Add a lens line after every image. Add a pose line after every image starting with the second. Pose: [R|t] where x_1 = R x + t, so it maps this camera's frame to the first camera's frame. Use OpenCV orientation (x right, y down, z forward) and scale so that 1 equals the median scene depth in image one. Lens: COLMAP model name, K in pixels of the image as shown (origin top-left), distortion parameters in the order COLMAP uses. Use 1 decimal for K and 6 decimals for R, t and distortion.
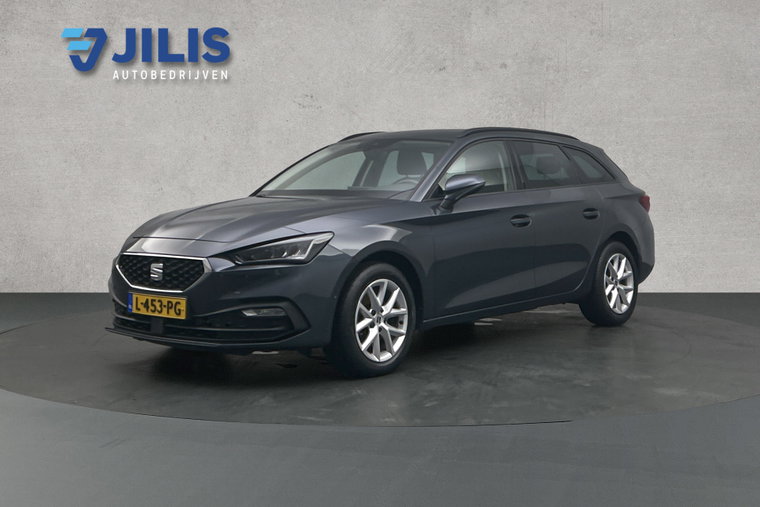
lens RADIAL K [[594.0, 0, 379.6], [0, 594.0, 253.4], [0, 0, 1]] dist [-0.006922, 0.004073]
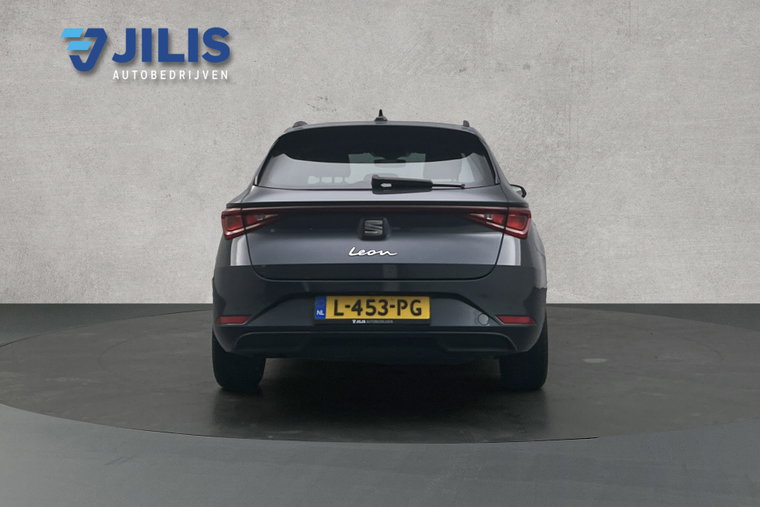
lens RADIAL K [[594.0, 0, 379.5], [0, 594.0, 253.1], [0, 0, 1]] dist [-0.006922, 0.004073]
pose [[1.000000, -0.000087, 0.000066, -0.028623], [0.000087, 1.000000, -0.000447, -0.014991], [-0.000066, 0.000447, 1.000000, 0.042433]]
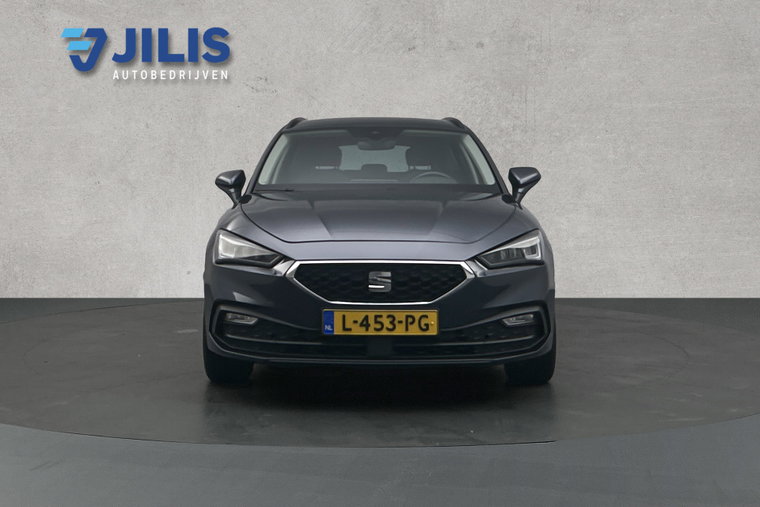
lens RADIAL K [[594.0, 0, 381.2], [0, 594.0, 253.5], [0, 0, 1]] dist [-0.006922, 0.004073]
pose [[1.000000, 0.000034, 0.000878, 0.058772], [-0.000034, 1.000000, -0.000569, -0.000751], [-0.000878, 0.000569, 0.999999, 0.103677]]
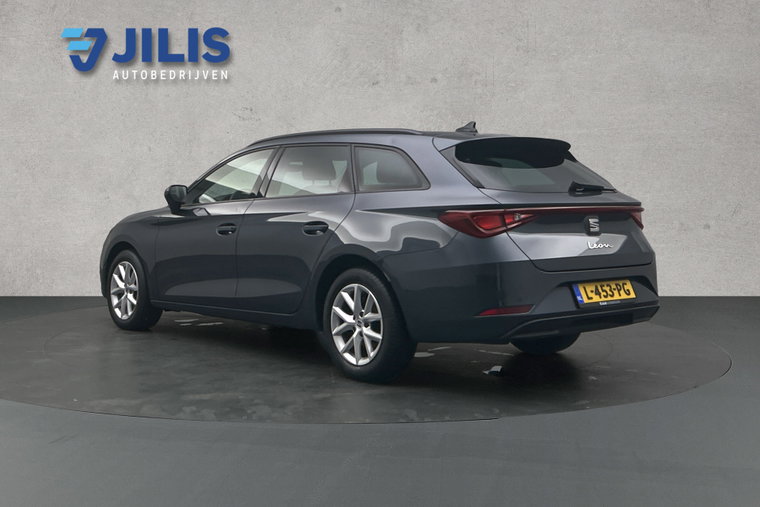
lens RADIAL K [[594.0, 0, 380.2], [0, 594.0, 253.3], [0, 0, 1]] dist [-0.006922, 0.004073]
pose [[0.999999, -0.000056, 0.001264, 0.112345], [0.000056, 1.000000, 0.000041, -0.010093], [-0.001264, -0.000041, 0.999999, -0.050276]]
